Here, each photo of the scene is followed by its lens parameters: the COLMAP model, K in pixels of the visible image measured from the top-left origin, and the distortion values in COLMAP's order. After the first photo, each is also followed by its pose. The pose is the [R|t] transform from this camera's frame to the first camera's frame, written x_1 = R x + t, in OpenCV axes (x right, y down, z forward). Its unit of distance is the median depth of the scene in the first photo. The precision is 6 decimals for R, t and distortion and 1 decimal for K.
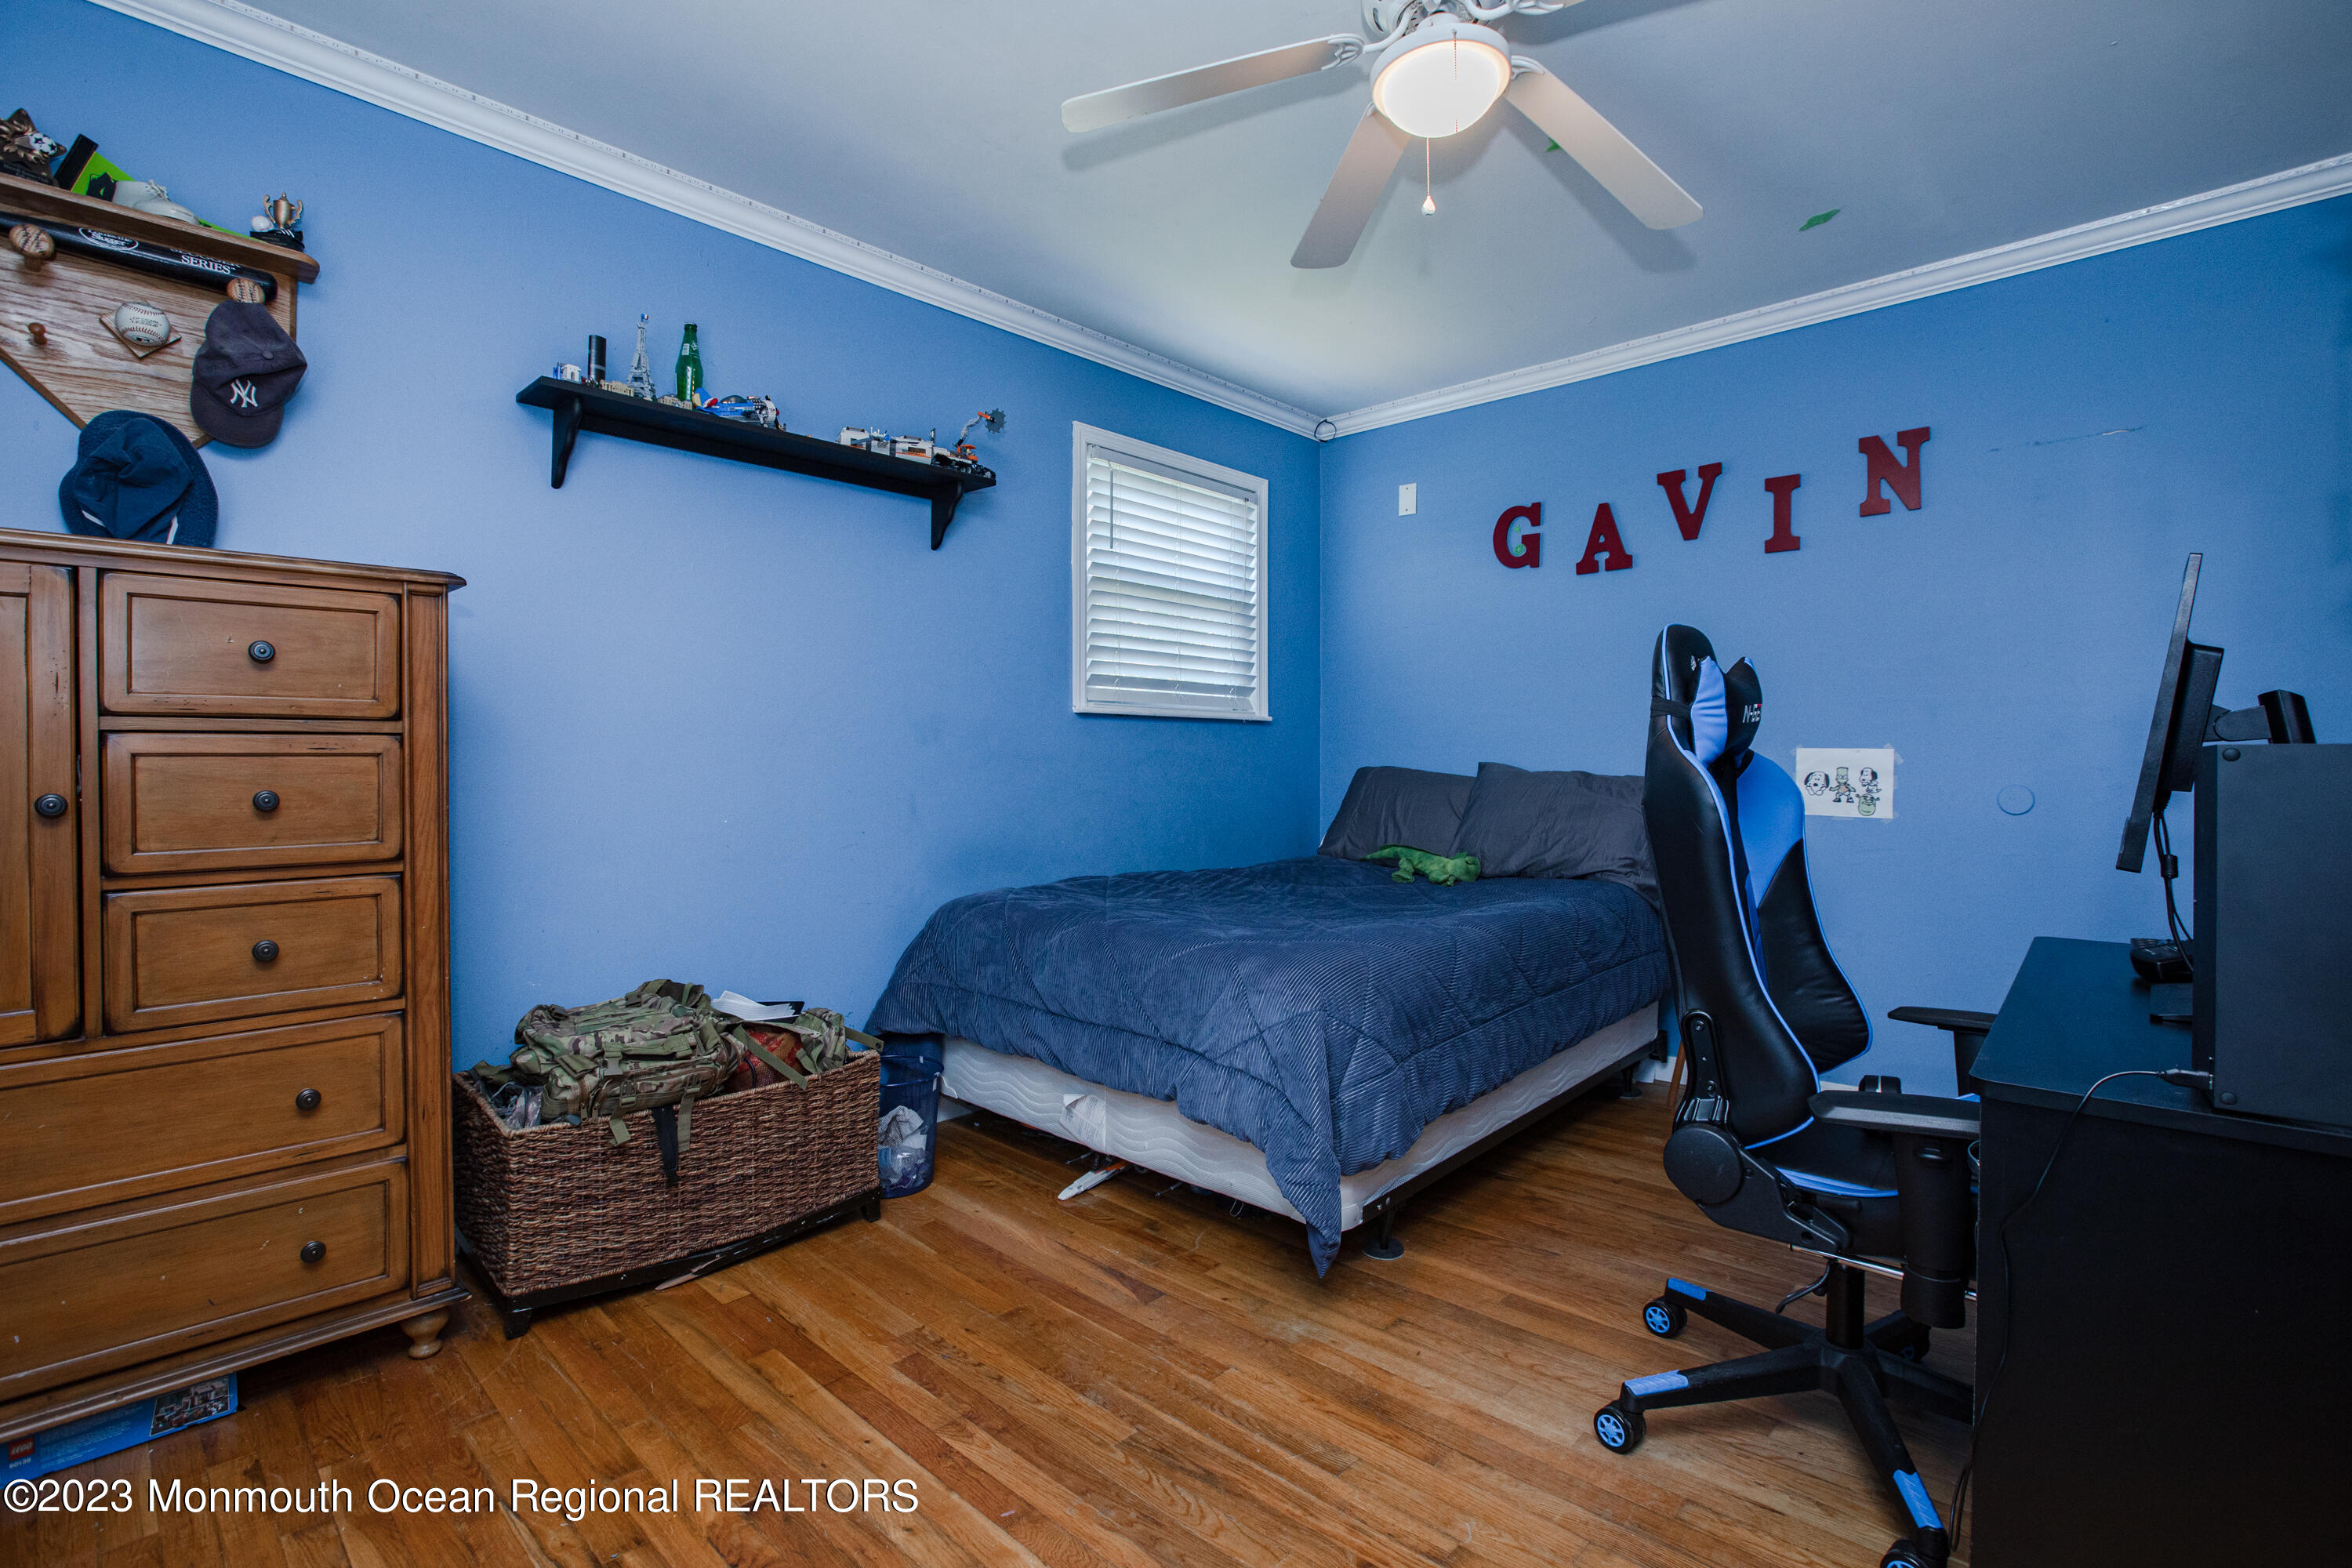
lens RADIAL K [[1067.6, 0, 1174.7], [0, 1067.6, 774.3], [0, 0, 1]] dist [-0.043622, 0.008026]
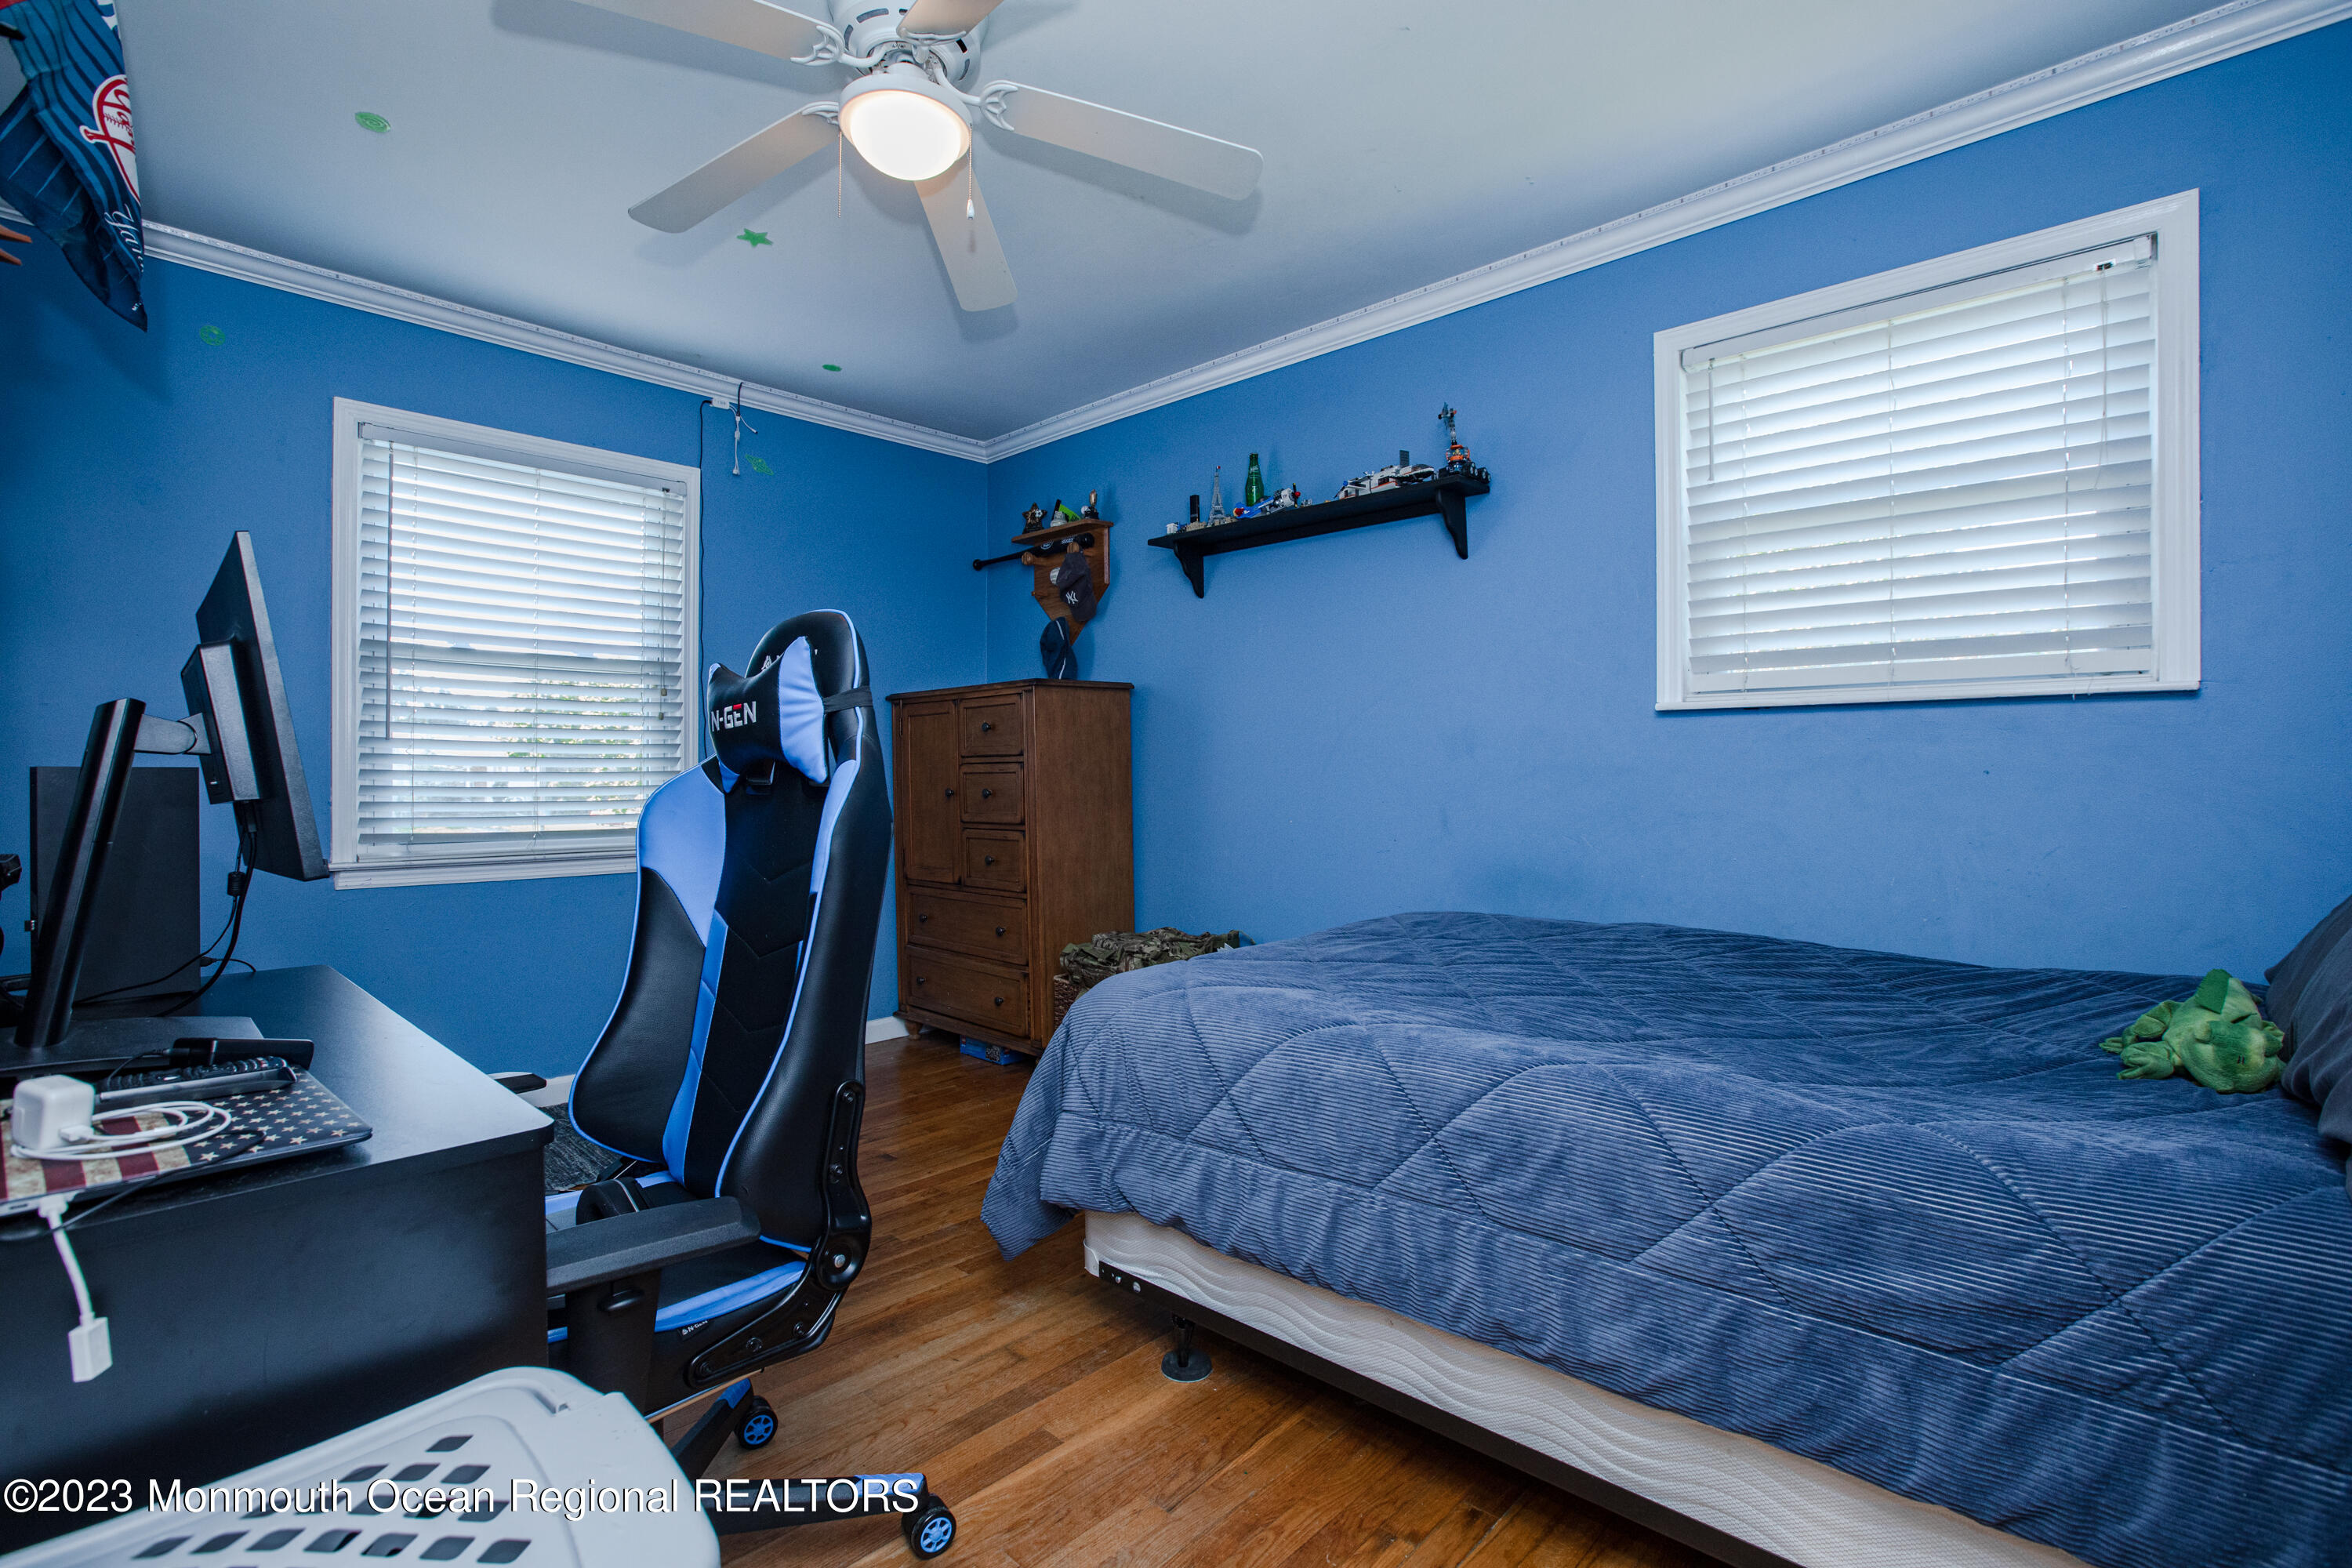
lens RADIAL K [[1067.6, 0, 1173.6], [0, 1067.6, 783.8], [0, 0, 1]] dist [-0.043622, 0.008026]
pose [[0.009561, 0.005573, -0.999939, 0.777061], [-0.009077, 0.999944, 0.005486, -0.007289], [0.999913, 0.009024, 0.009611, 0.748877]]
